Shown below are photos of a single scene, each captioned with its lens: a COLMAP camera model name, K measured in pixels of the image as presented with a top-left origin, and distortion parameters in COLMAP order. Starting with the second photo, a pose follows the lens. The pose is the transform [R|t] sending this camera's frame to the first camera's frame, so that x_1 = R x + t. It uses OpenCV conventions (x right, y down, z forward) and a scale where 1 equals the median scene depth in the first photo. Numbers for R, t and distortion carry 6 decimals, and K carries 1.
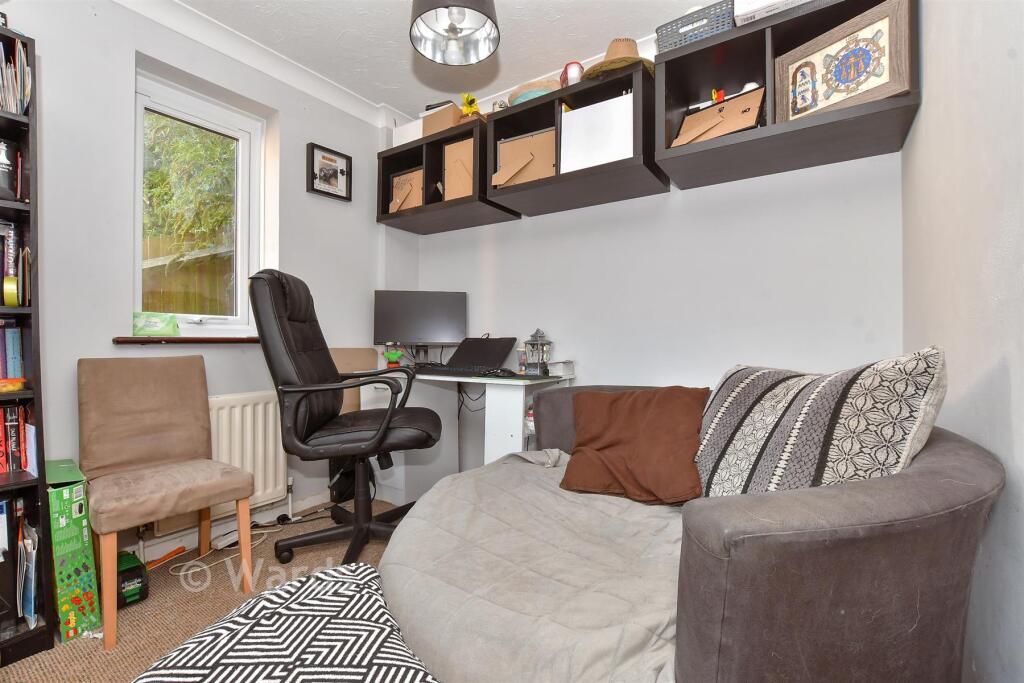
lens RADIAL K [[447.6, 0, 505.6], [0, 447.6, 342.3], [0, 0, 1]] dist [-0.014568, 0.003008]
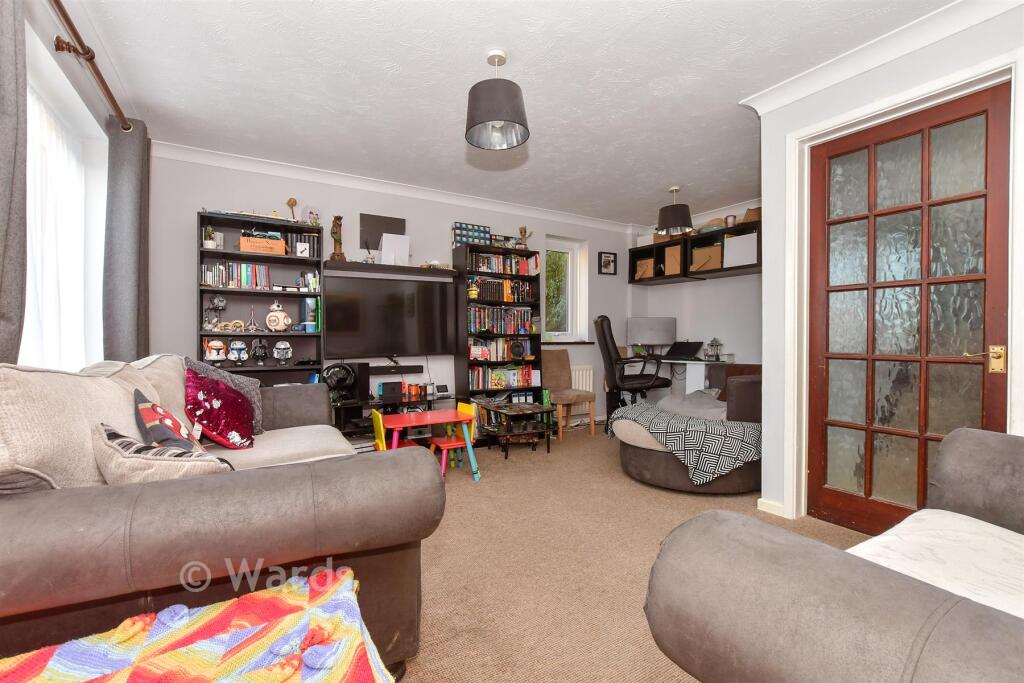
lens RADIAL K [[447.6, 0, 511.1], [0, 447.6, 342.7], [0, 0, 1]] dist [-0.014568, 0.003008]
pose [[0.913780, 0.003363, -0.406195, 0.050491], [-0.002745, 0.999994, 0.002106, -0.008336], [0.406199, -0.000809, 0.913784, -1.149957]]
